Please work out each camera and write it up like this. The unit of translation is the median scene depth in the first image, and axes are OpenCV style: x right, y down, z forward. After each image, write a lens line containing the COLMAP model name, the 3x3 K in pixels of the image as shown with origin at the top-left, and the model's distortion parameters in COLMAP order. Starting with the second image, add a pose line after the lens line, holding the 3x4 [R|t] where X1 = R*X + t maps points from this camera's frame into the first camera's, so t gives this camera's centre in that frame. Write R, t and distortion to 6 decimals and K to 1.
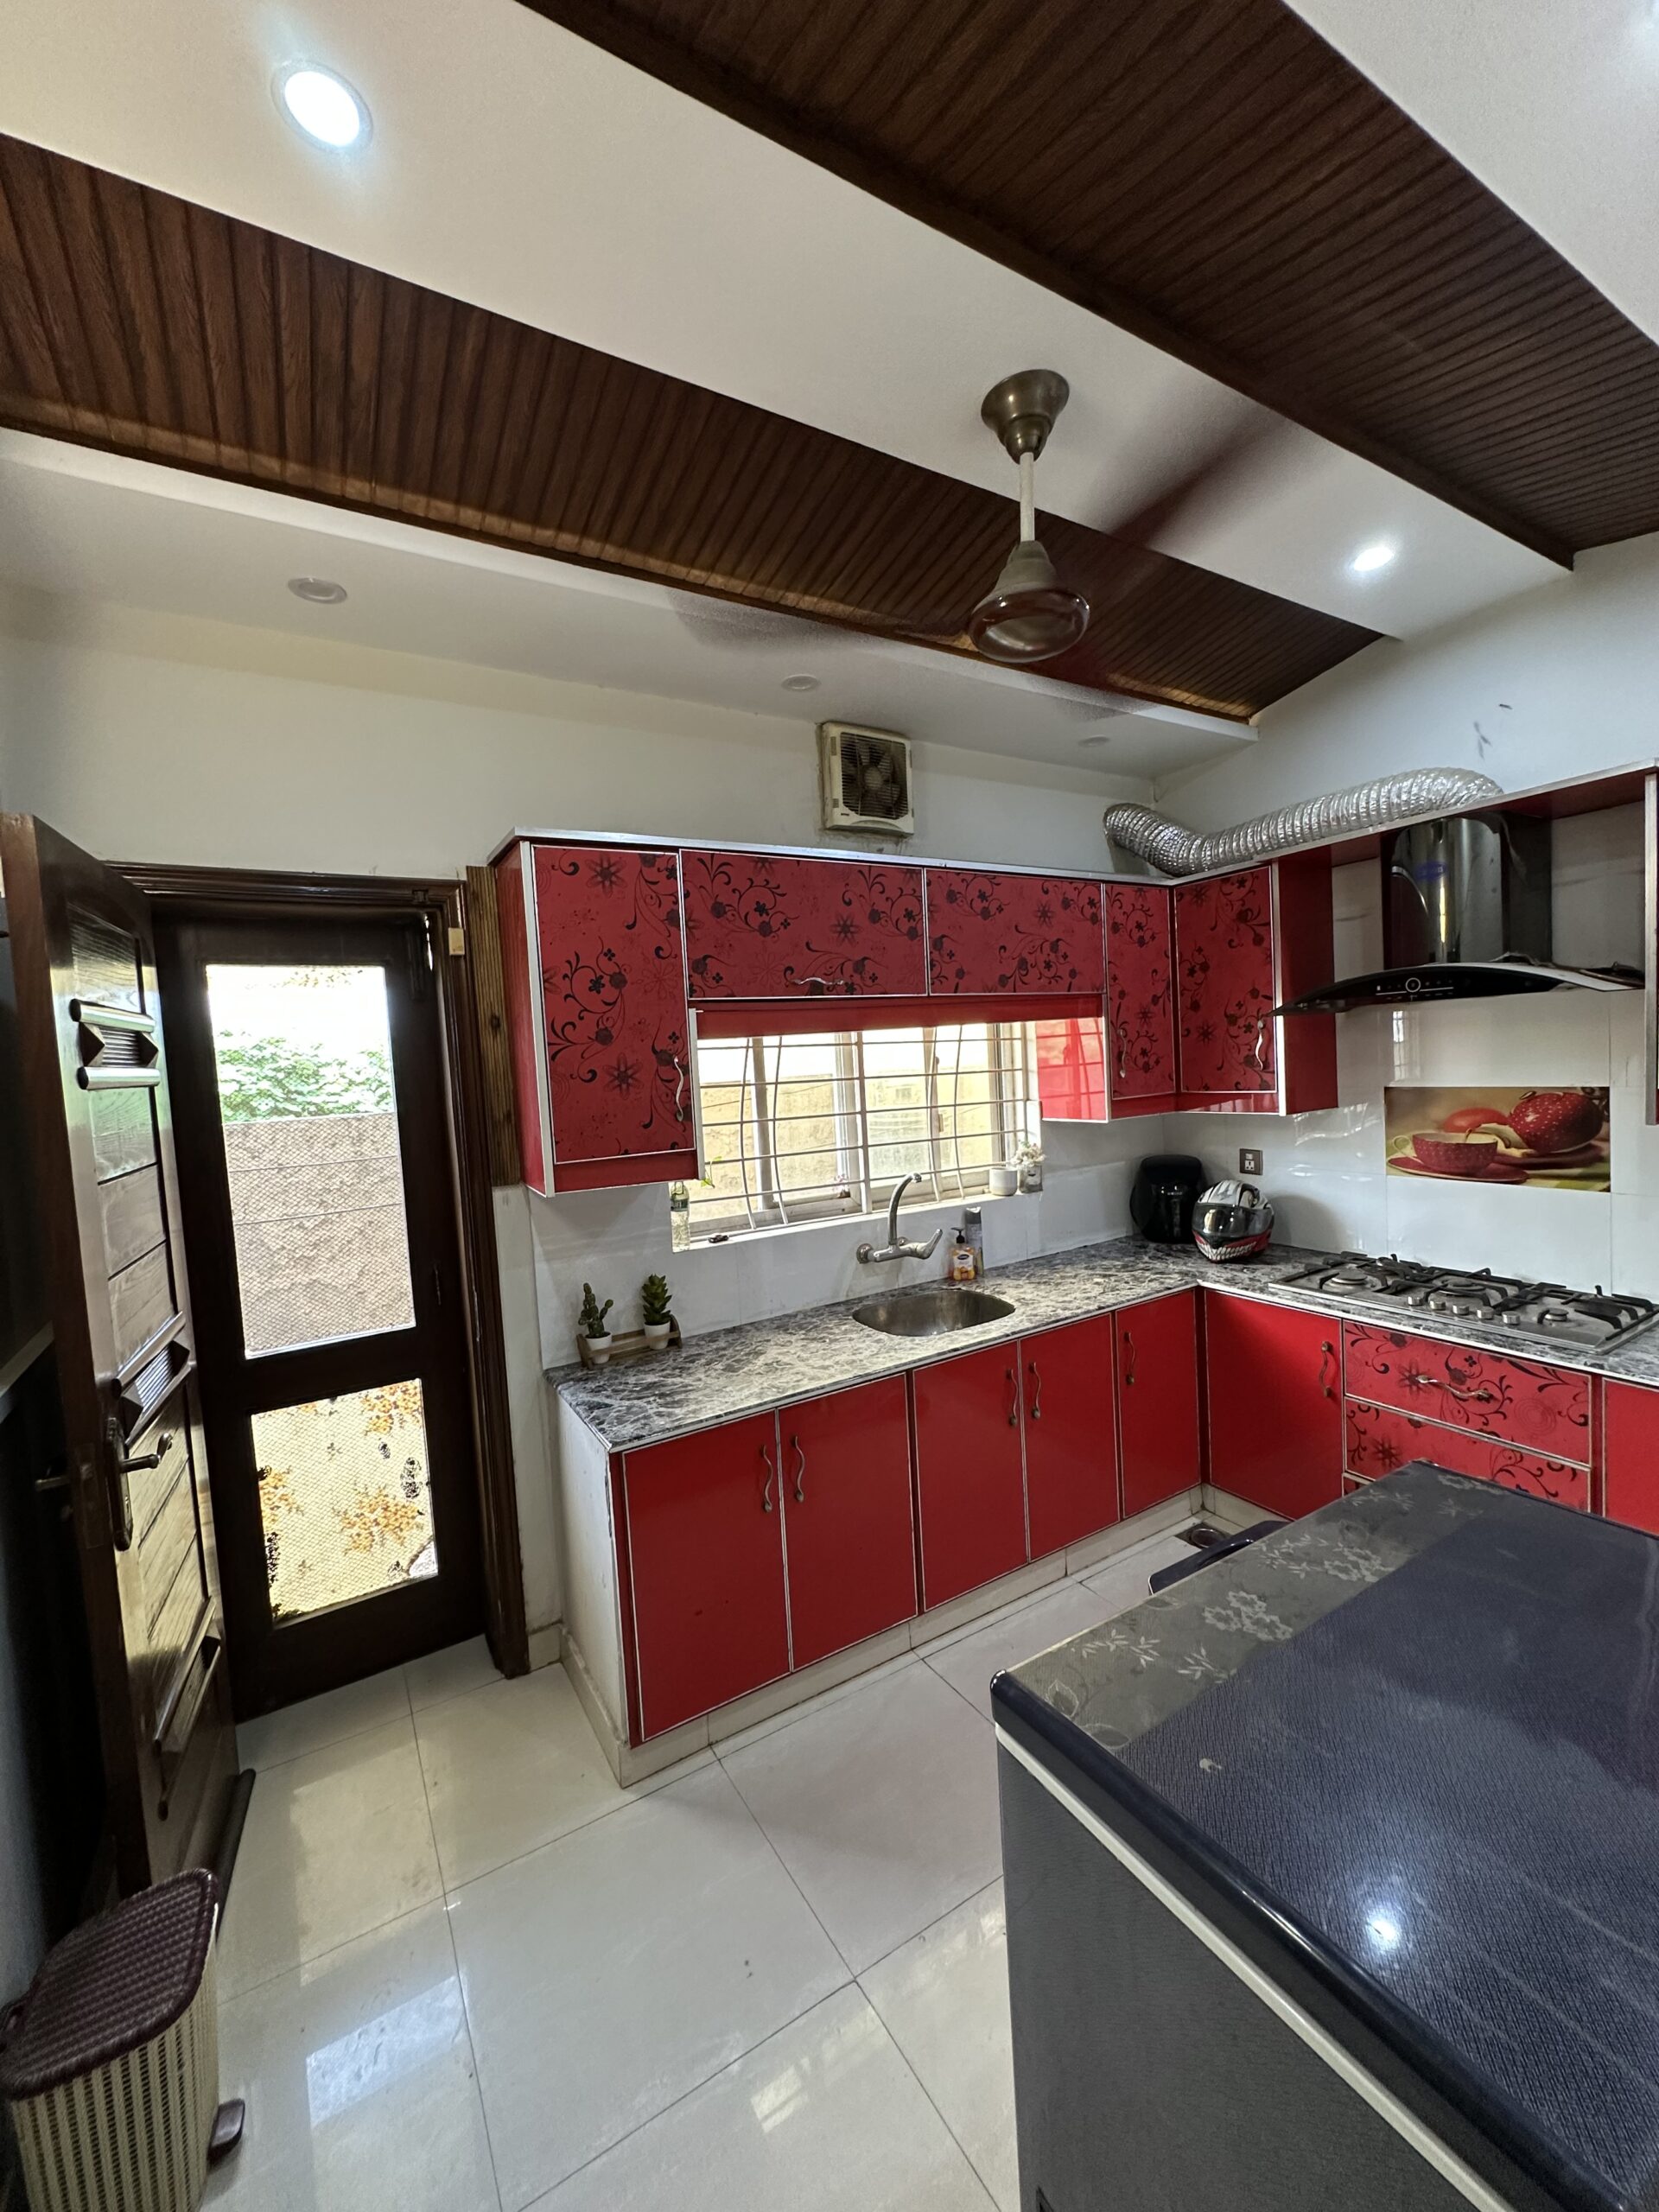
lens RADIAL K [[884.9, 0, 827.4], [0, 884.9, 1107.7], [0, 0, 1]] dist [0.001415, 0.000106]
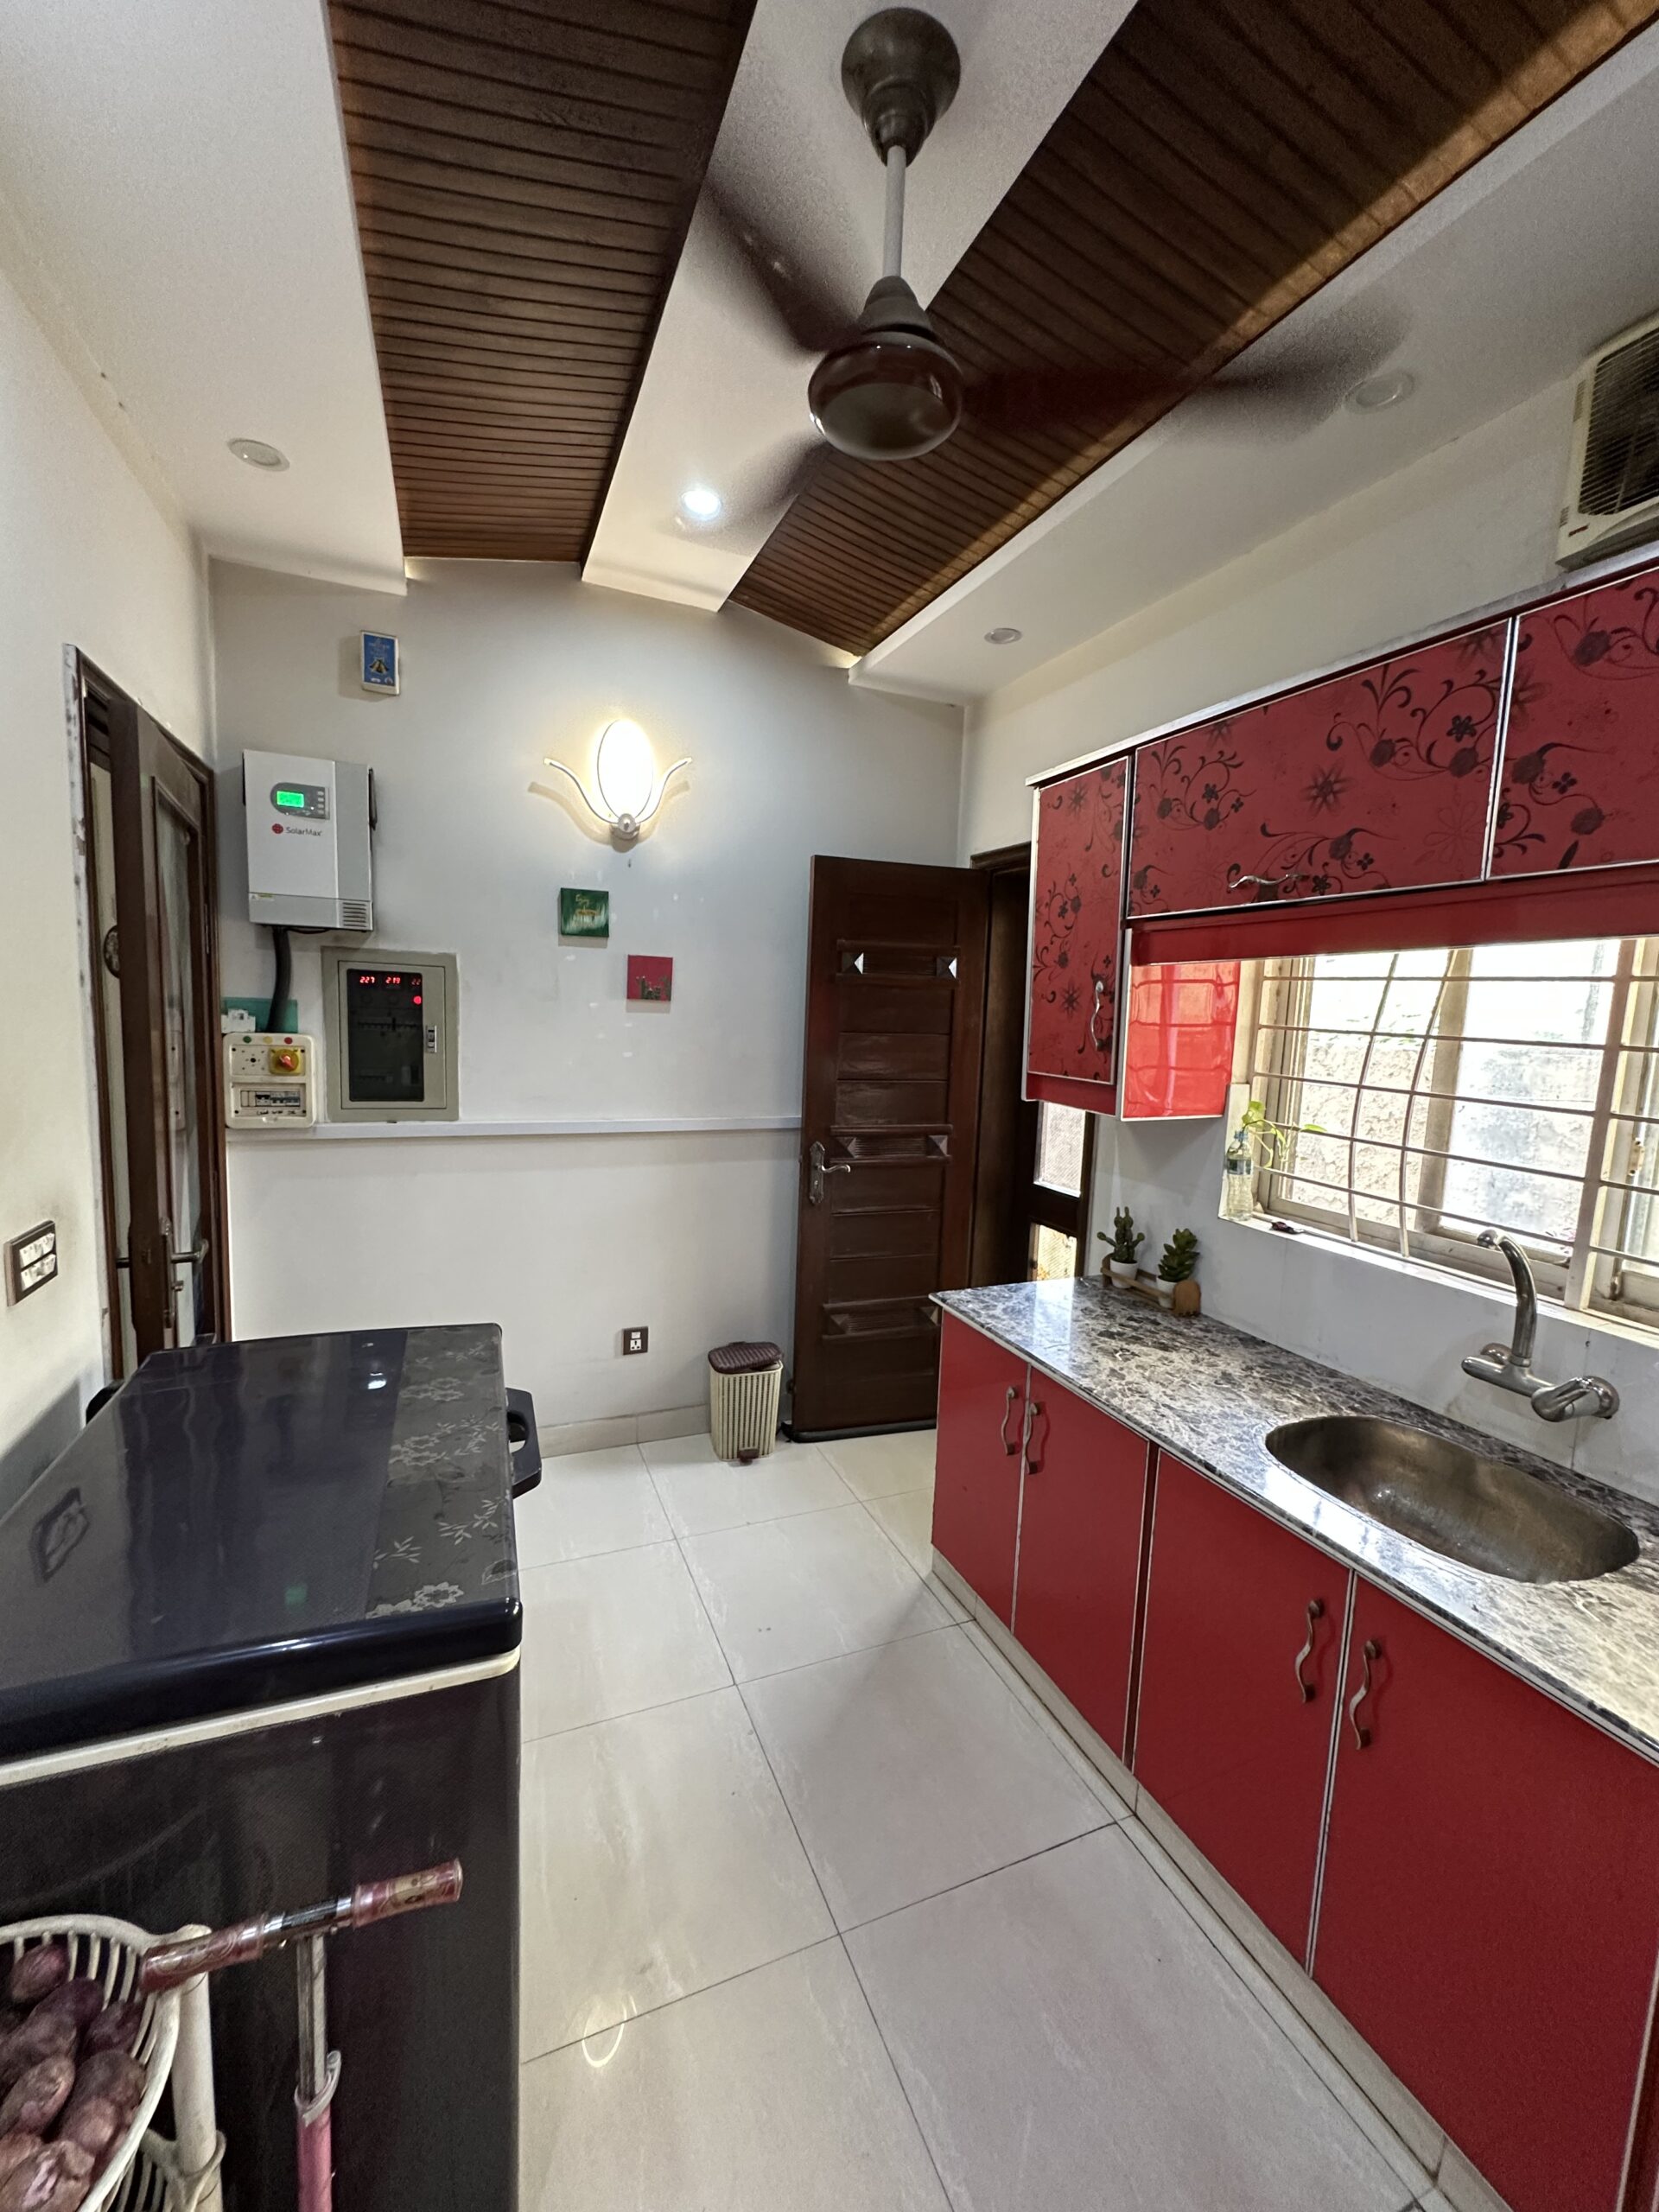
lens RADIAL K [[884.9, 0, 827.3], [0, 884.9, 1104.8], [0, 0, 1]] dist [0.001415, 0.000106]
pose [[-0.132123, 0.163443, -0.977666, 0.718998], [-0.081691, 0.981162, 0.175067, -0.063275], [0.987861, 0.102997, -0.116282, 0.746149]]
